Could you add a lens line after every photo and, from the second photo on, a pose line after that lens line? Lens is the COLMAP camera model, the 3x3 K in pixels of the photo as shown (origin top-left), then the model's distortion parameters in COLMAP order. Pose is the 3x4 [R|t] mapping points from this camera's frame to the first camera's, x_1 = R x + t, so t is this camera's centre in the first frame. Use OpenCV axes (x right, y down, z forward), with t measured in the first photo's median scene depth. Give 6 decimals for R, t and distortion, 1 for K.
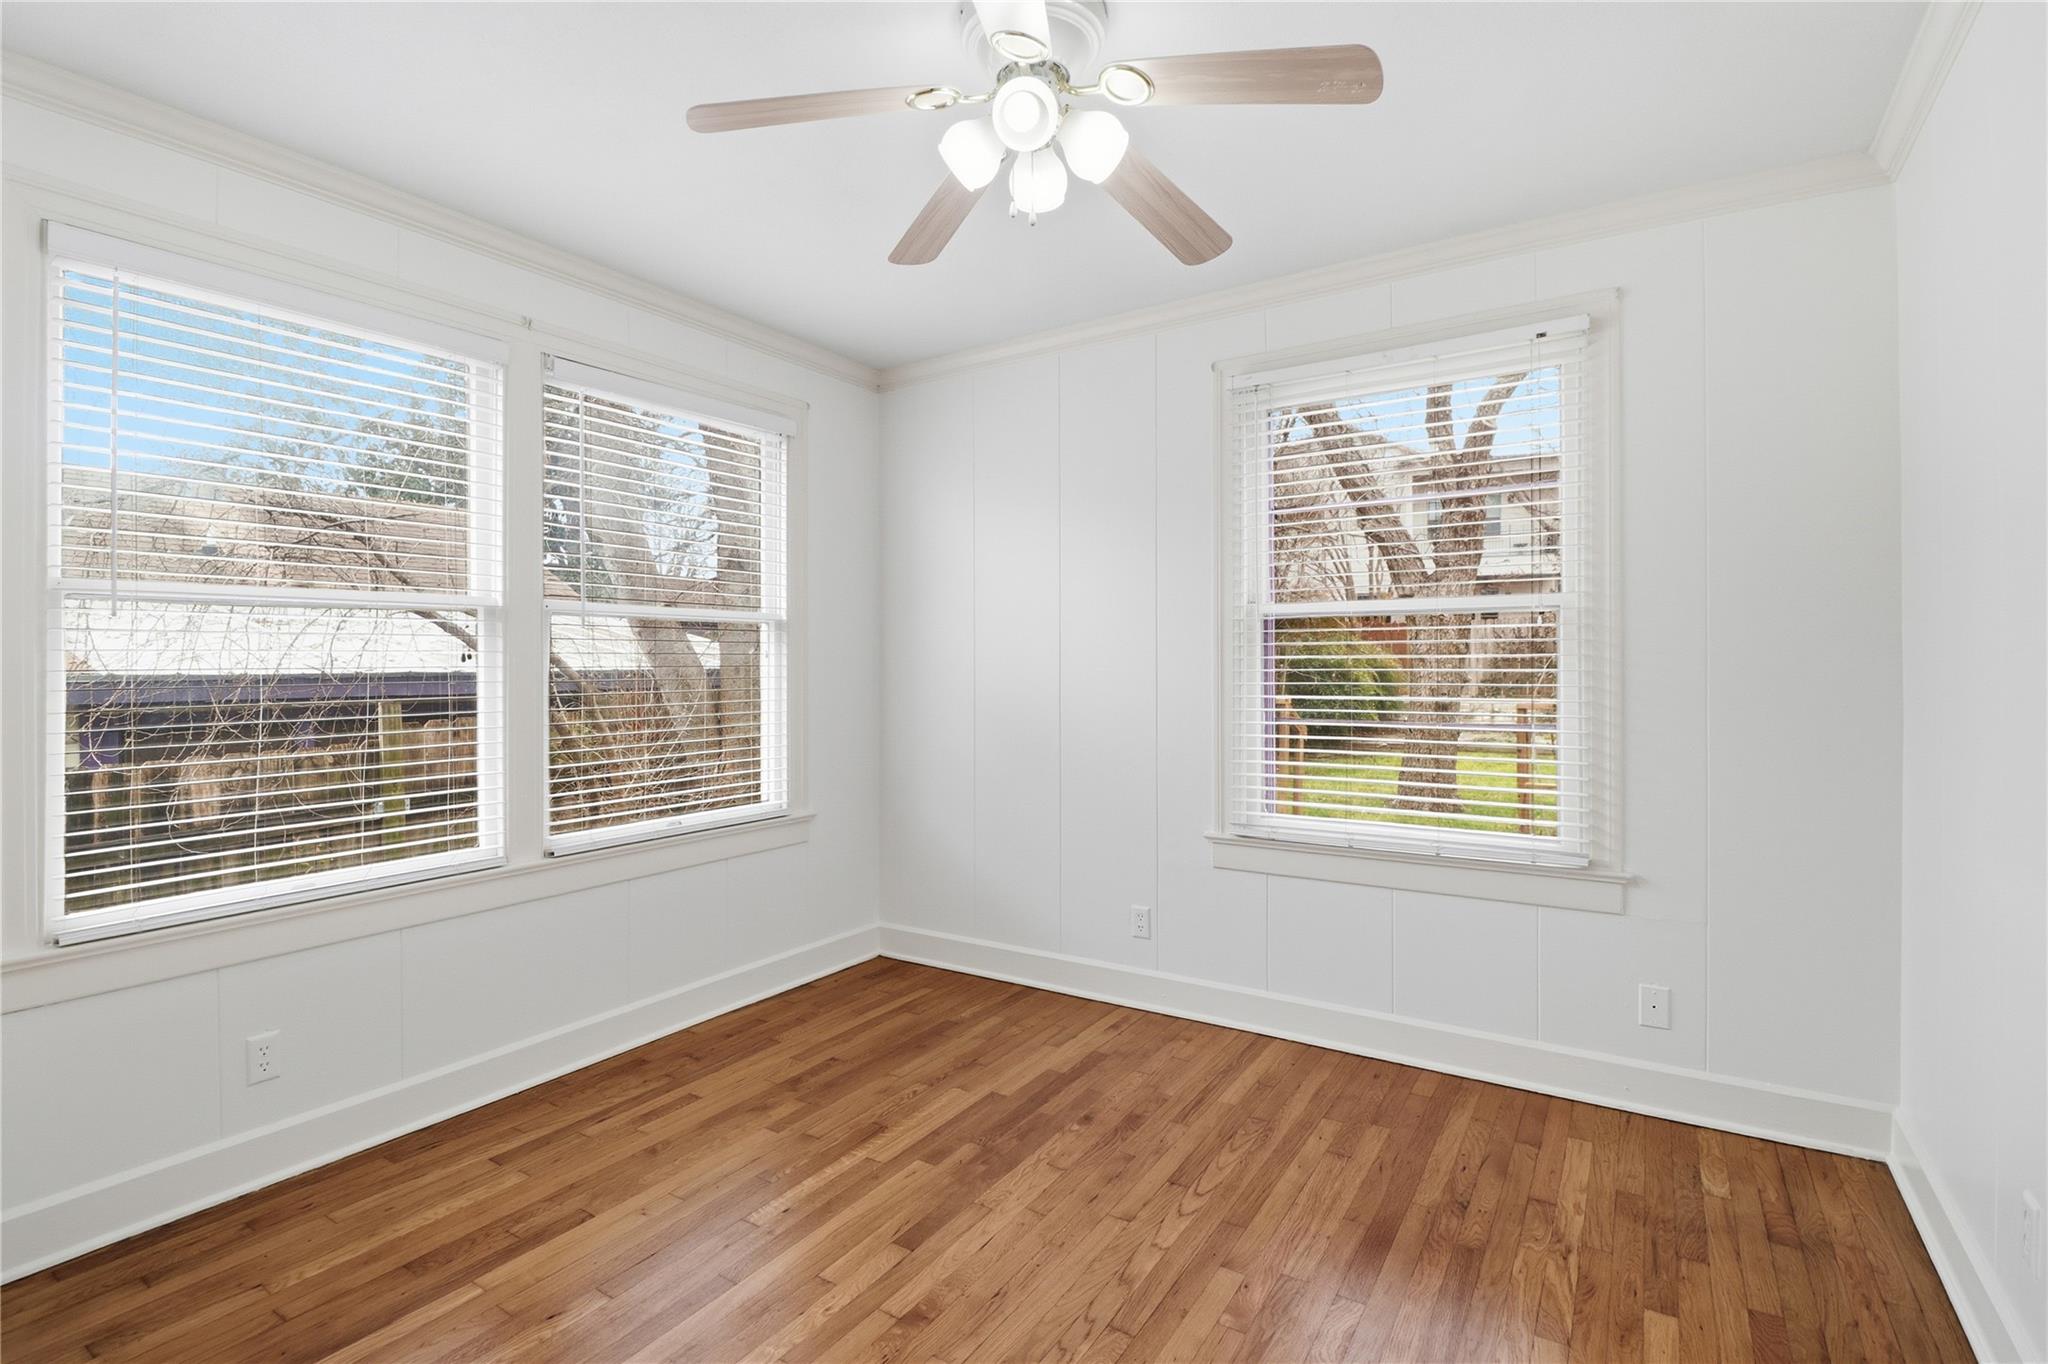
lens RADIAL K [[968.0, 0, 1032.9], [0, 968.0, 662.6], [0, 0, 1]] dist [-0.009148, -0.006391]
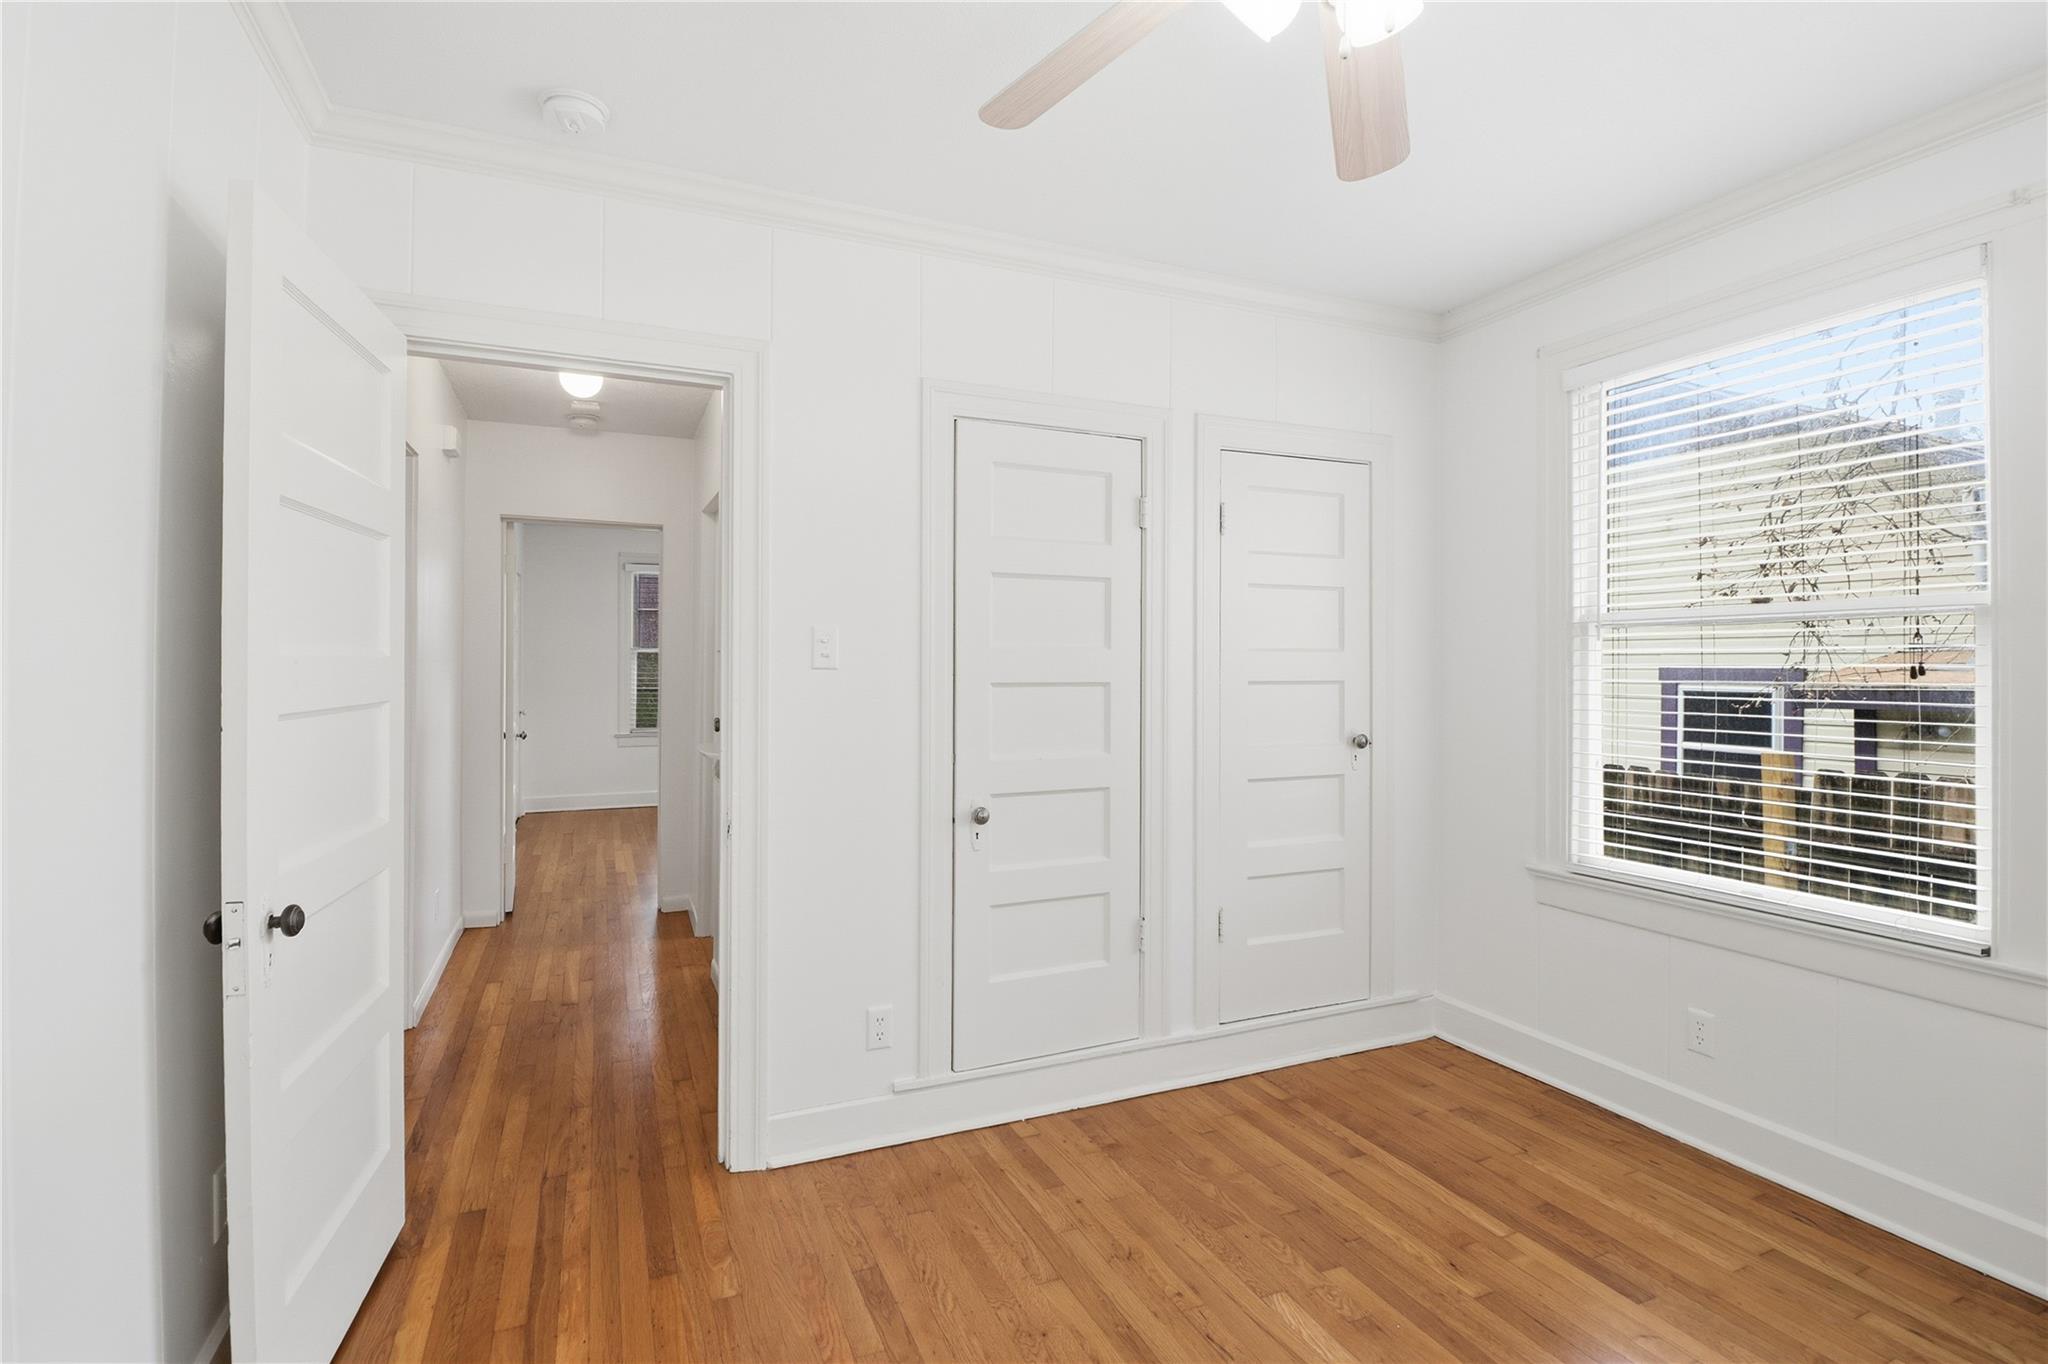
lens RADIAL K [[968.0, 0, 1033.9], [0, 968.0, 675.3], [0, 0, 1]] dist [-0.009148, -0.006391]
pose [[-0.557787, -0.001113, -0.829983, 0.563015], [-0.010529, 0.999928, 0.005735, -0.000447], [0.829917, 0.011938, -0.557759, 0.987702]]
